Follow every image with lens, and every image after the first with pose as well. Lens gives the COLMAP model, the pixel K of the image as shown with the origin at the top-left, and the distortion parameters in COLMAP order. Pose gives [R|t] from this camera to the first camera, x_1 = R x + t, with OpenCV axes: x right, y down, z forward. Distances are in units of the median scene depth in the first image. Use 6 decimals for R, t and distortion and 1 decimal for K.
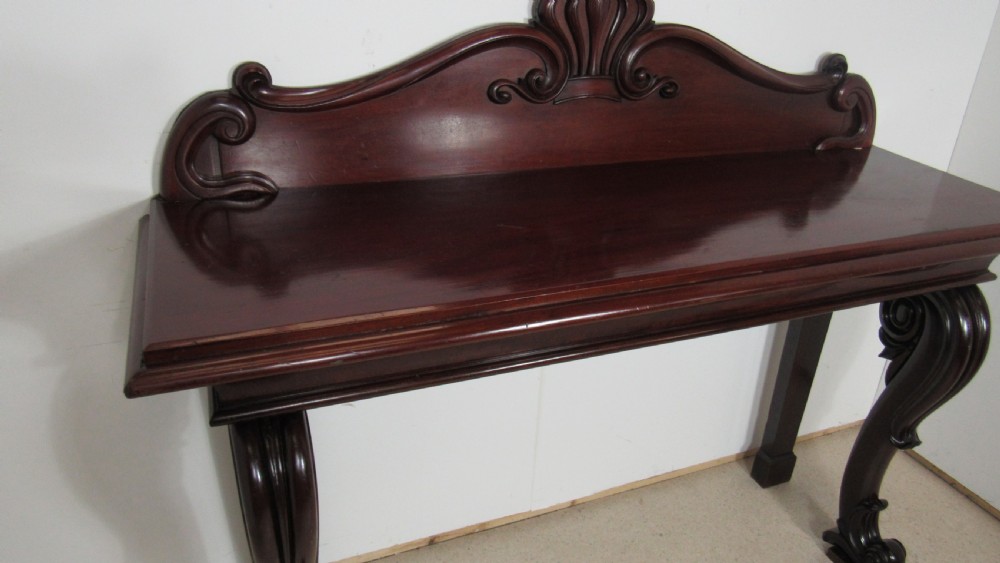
lens RADIAL K [[719.5, 0, 505.4], [0, 719.5, 281.1], [0, 0, 1]] dist [-0.022888, 0.003520]
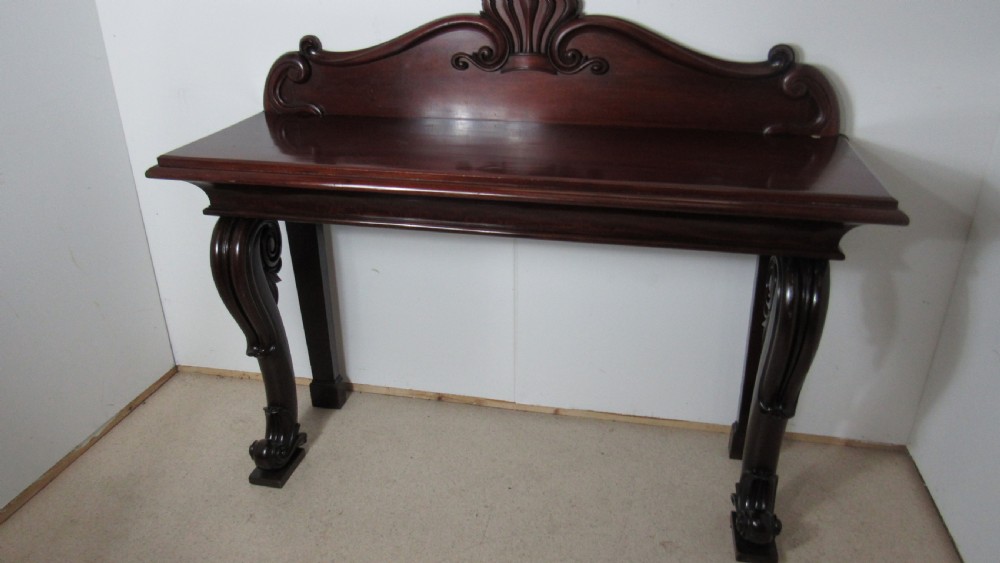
lens RADIAL K [[719.5, 0, 502.2], [0, 719.5, 286.2], [0, 0, 1]] dist [-0.022888, 0.003520]
pose [[0.822532, 0.194334, -0.534486, 0.845388], [-0.205351, 0.977890, 0.039532, 0.095438], [0.530351, 0.077241, 0.844252, -0.127582]]
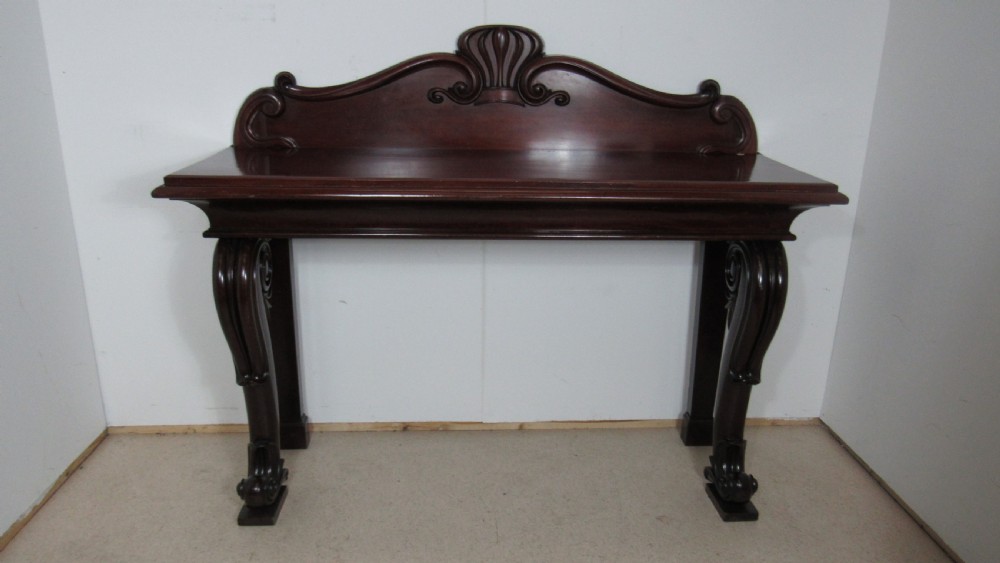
lens RADIAL K [[719.5, 0, 504.3], [0, 719.5, 286.8], [0, 0, 1]] dist [-0.022888, 0.003520]
pose [[0.943015, 0.076218, -0.323904, 0.622423], [-0.121821, 0.984912, -0.122911, 0.299948], [0.309649, 0.155365, 0.938072, -0.339753]]
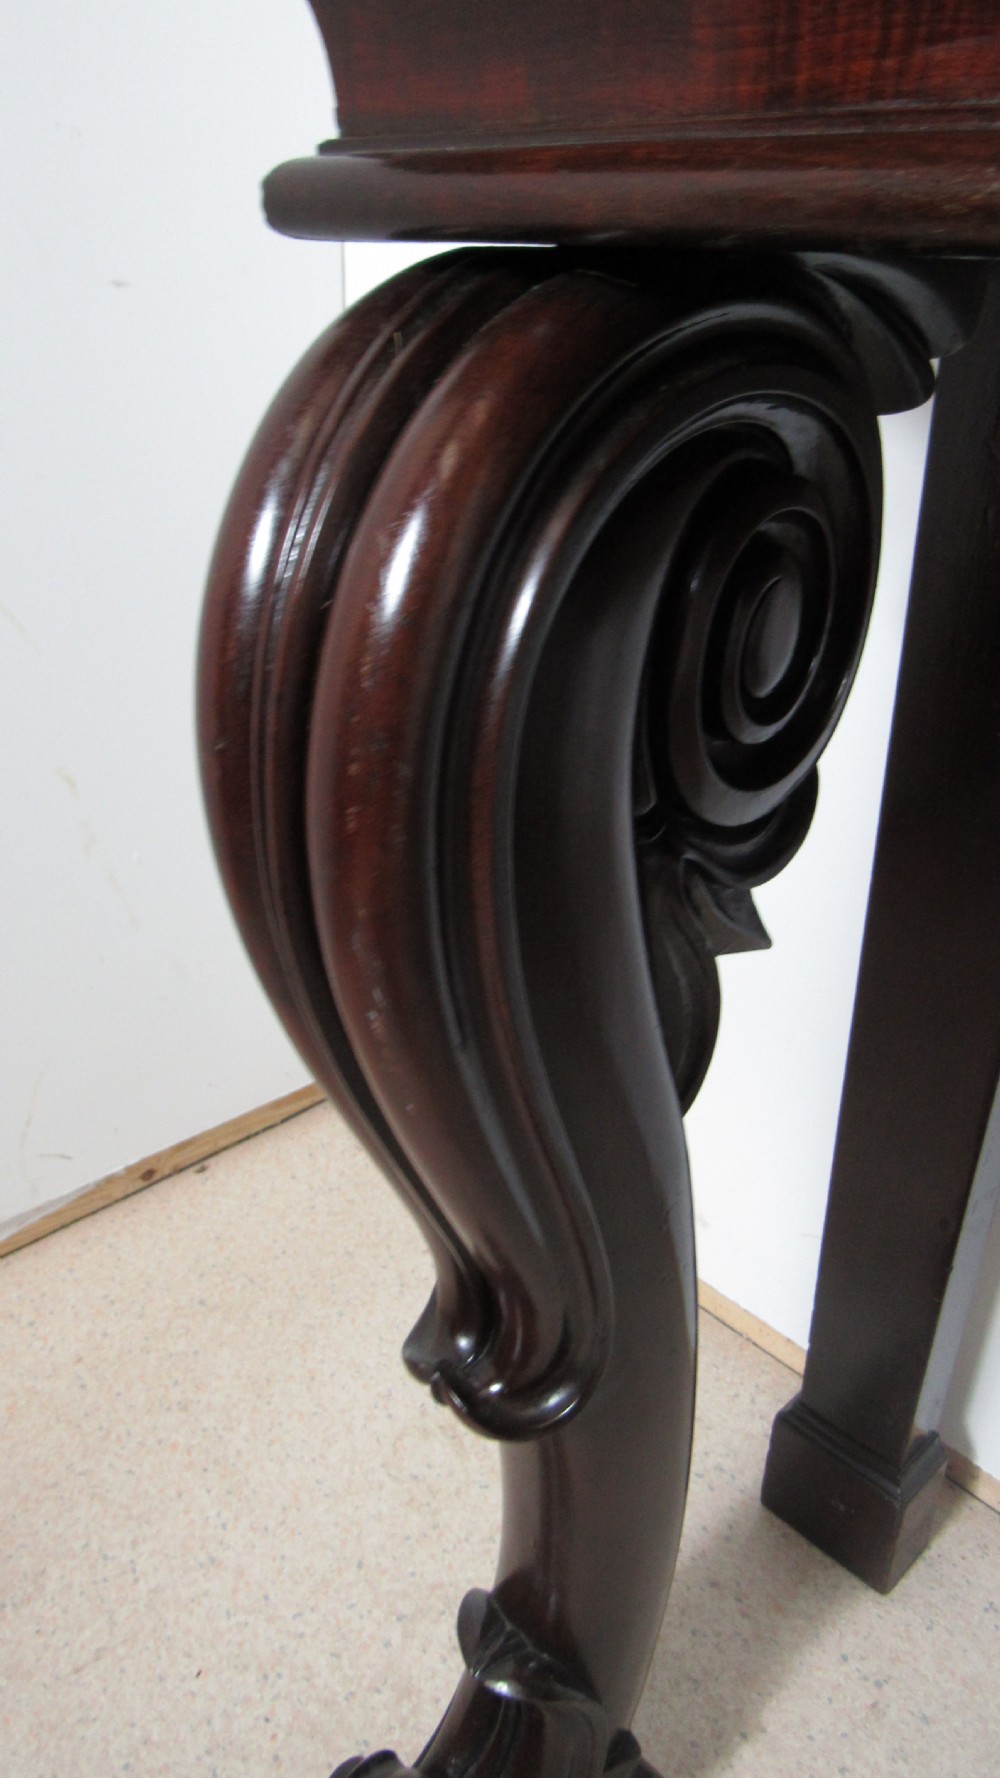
lens RADIAL K [[1279.3, 0, 496.8], [0, 1279.3, 893.0], [0, 0, 1]] dist [-0.022888, 0.003520]
pose [[0.345155, 0.399511, -0.849270, 0.010417], [-0.409601, 0.878278, 0.246689, 0.163521], [0.844449, 0.262716, 0.466782, 0.590981]]
